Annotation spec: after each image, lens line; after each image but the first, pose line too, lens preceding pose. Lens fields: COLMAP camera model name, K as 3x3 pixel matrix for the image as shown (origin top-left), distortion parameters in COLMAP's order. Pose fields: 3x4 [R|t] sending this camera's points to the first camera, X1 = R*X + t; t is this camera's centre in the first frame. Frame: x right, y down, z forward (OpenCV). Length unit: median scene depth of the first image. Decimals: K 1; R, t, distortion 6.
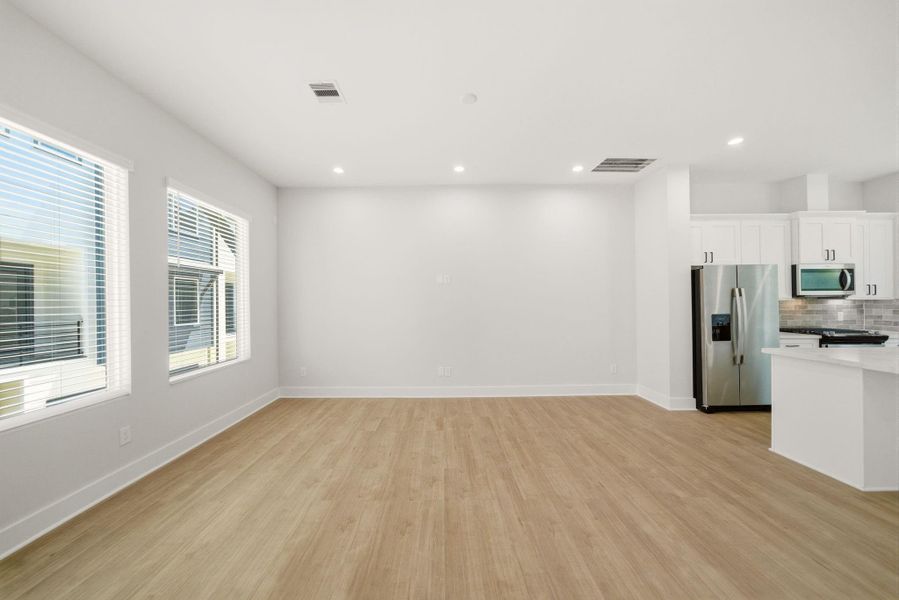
lens RADIAL K [[322.7, 0, 449.5], [0, 322.7, 300.0], [0, 0, 1]] dist [0.000237, 0.000085]
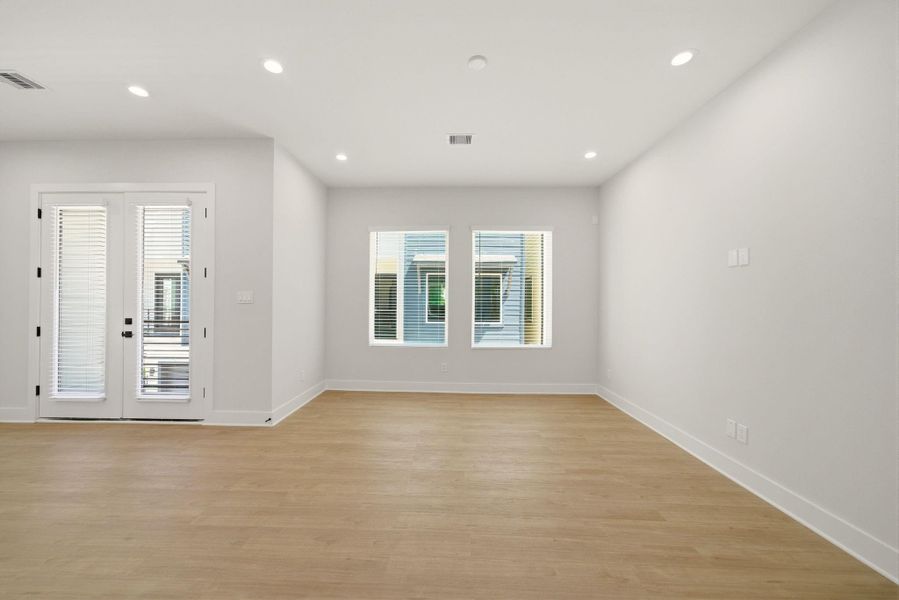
lens RADIAL K [[340.2, 0, 435.9], [0, 340.2, 301.5], [0, 0, 1]] dist [-0.000744, 0.000365]
pose [[-0.055281, 0.003926, -0.998463, 0.951415], [0.006012, 0.999975, 0.003599, 0.008707], [0.998453, -0.005803, -0.055303, 0.922461]]
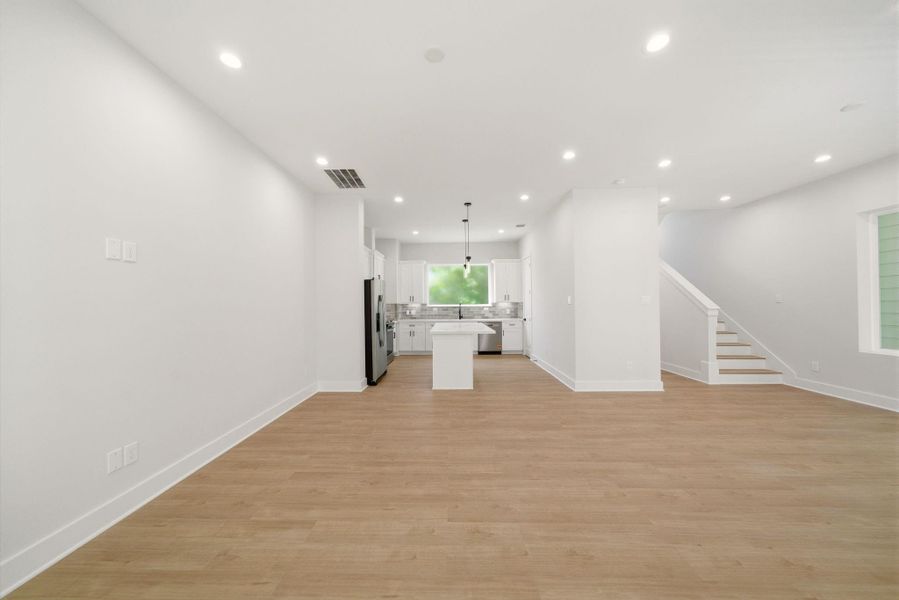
lens RADIAL K [[302.3, 0, 437.3], [0, 302.3, 302.3], [0, 0, 1]] dist [-0.000936, 0.000068]
pose [[0.060791, 0.017545, 0.997996, -0.684255], [-0.004223, 0.999841, -0.017320, 0.025553], [-0.998142, -0.003162, 0.060856, 0.928358]]
